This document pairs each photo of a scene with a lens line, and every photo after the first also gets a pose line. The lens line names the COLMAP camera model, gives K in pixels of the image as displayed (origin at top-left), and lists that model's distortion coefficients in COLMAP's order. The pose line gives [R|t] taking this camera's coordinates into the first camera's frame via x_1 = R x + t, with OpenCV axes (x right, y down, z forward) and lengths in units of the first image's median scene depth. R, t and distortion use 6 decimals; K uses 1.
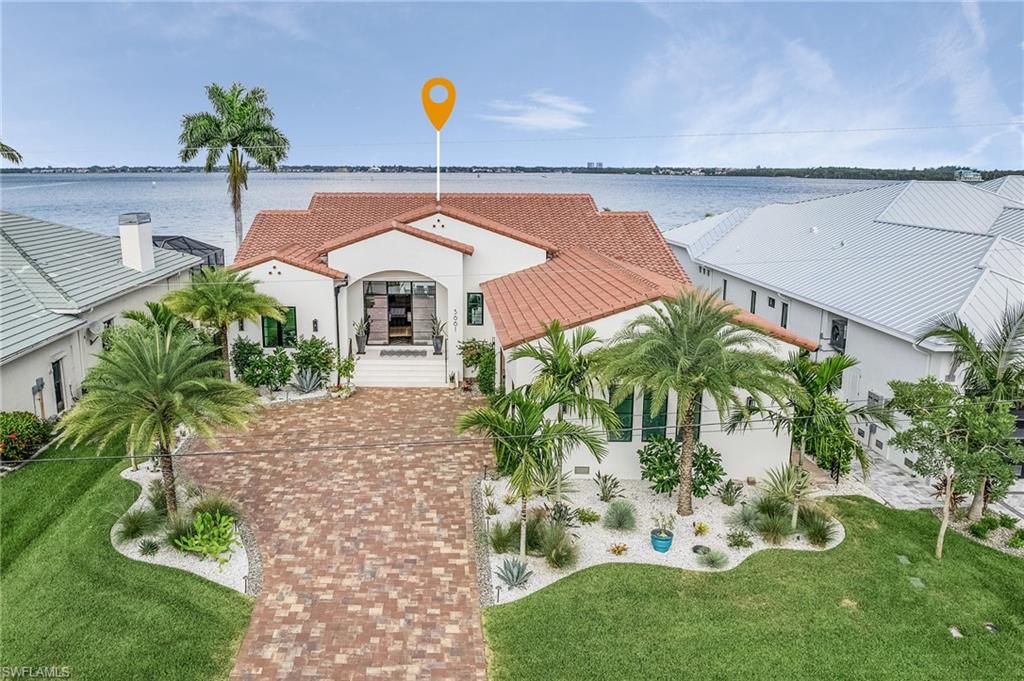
lens RADIAL K [[803.9, 0, 417.4], [0, 803.9, 345.9], [0, 0, 1]] dist [-0.048811, -0.000281]
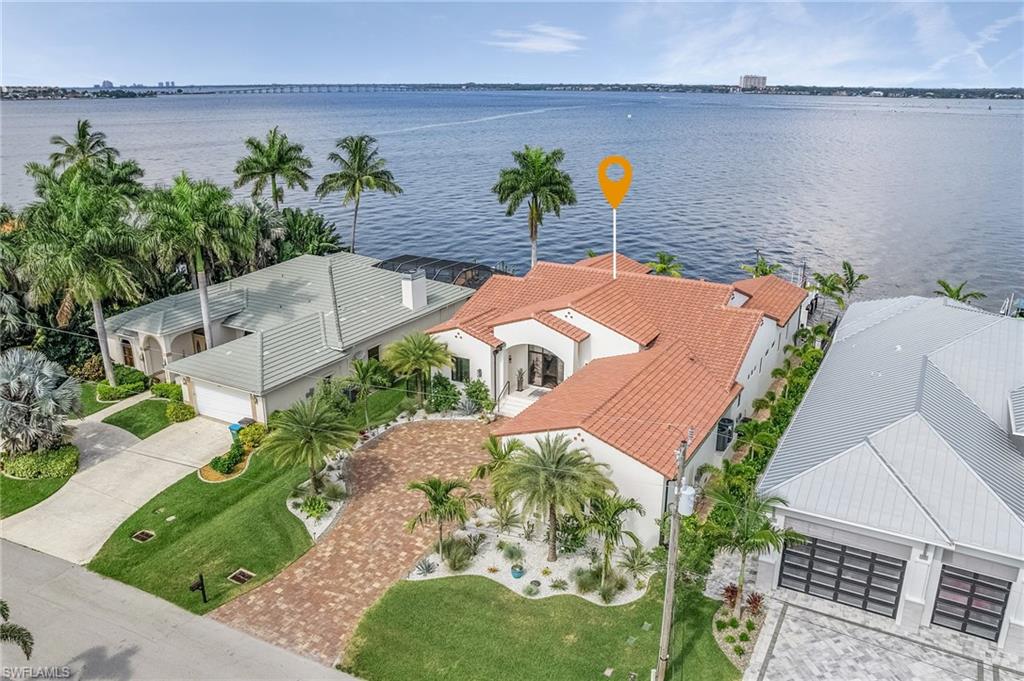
lens RADIAL K [[768.4, 0, 528.6], [0, 768.4, 337.9], [0, 0, 1]] dist [-0.036135, -0.001476]
pose [[0.891061, 0.150679, -0.428143, 0.665780], [-0.106795, 0.986407, 0.124887, -0.328966], [0.441141, -0.065558, 0.895040, -0.324067]]
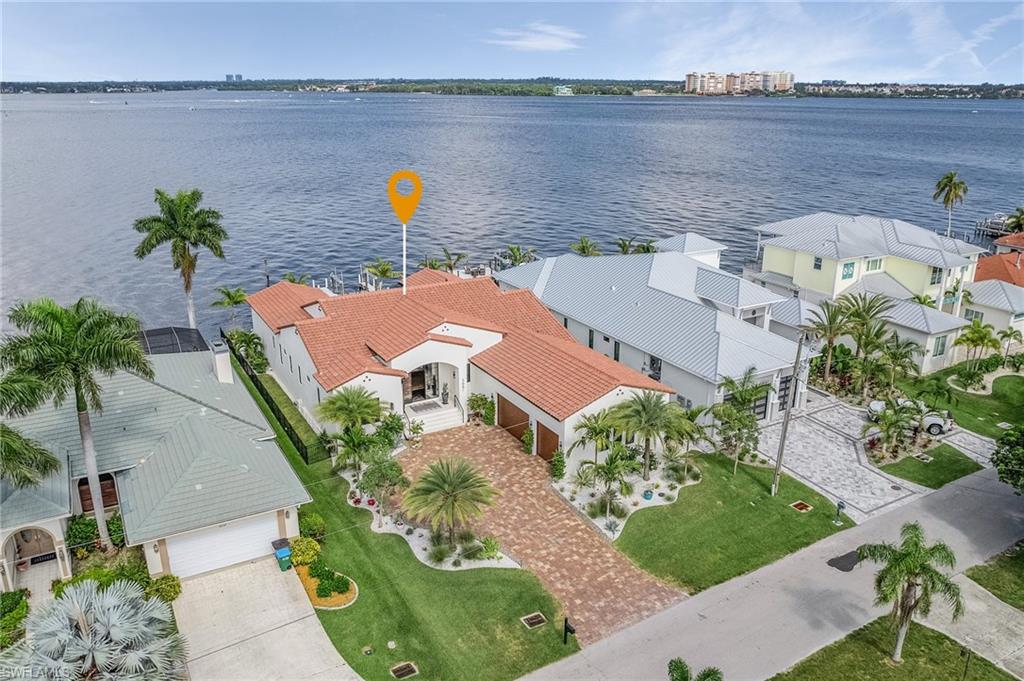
lens RADIAL K [[768.4, 0, 528.6], [0, 768.4, 337.9], [0, 0, 1]] dist [-0.036135, -0.001476]
pose [[0.849047, -0.155275, 0.504984, -0.738292], [0.102910, 0.986133, 0.130196, -0.378728], [-0.518198, -0.058574, 0.853253, -0.507999]]
